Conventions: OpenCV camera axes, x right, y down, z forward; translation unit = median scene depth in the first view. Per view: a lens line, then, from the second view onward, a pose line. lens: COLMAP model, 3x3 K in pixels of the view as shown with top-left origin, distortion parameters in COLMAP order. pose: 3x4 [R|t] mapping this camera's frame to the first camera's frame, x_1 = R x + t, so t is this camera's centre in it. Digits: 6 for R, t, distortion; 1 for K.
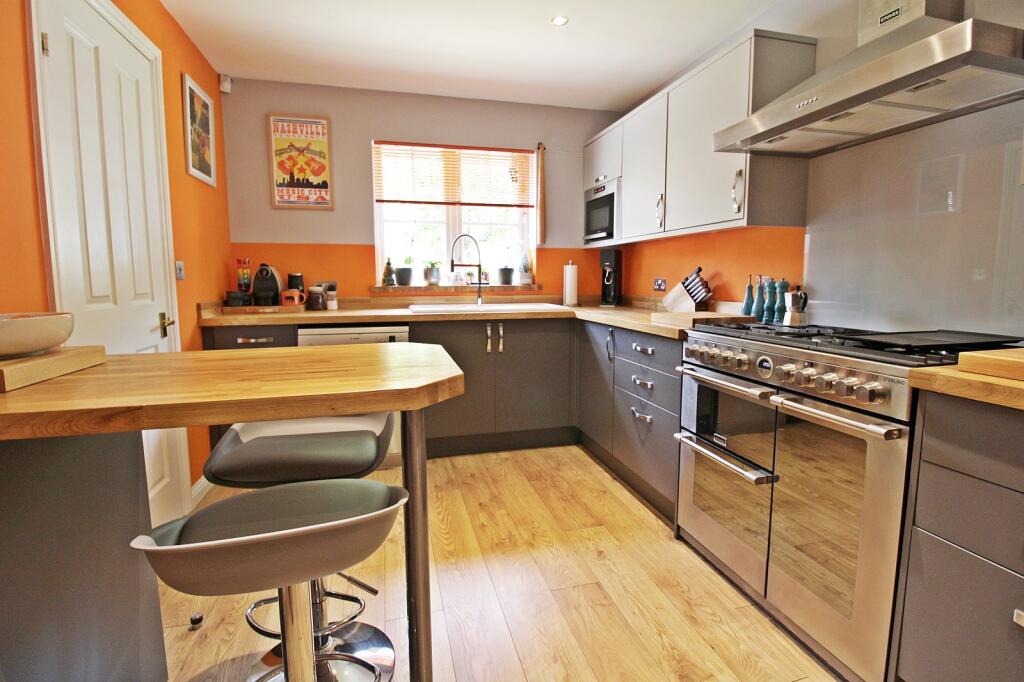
lens RADIAL K [[481.6, 0, 510.8], [0, 481.6, 328.6], [0, 0, 1]] dist [-0.000031, -0.000048]
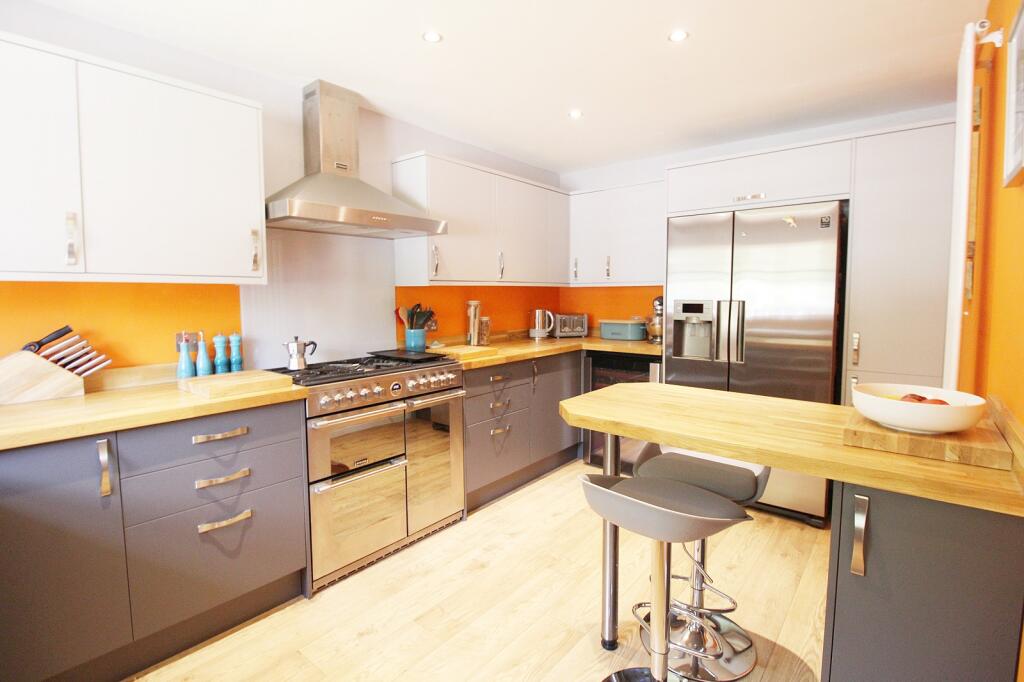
lens RADIAL K [[481.6, 0, 510.8], [0, 481.6, 328.6], [0, 0, 1]] dist [-0.000031, -0.000048]
pose [[-0.581123, -0.056432, 0.811857, -0.620310], [0.085060, 0.987917, 0.129556, -0.189441], [-0.809358, 0.144345, -0.569301, 1.067503]]
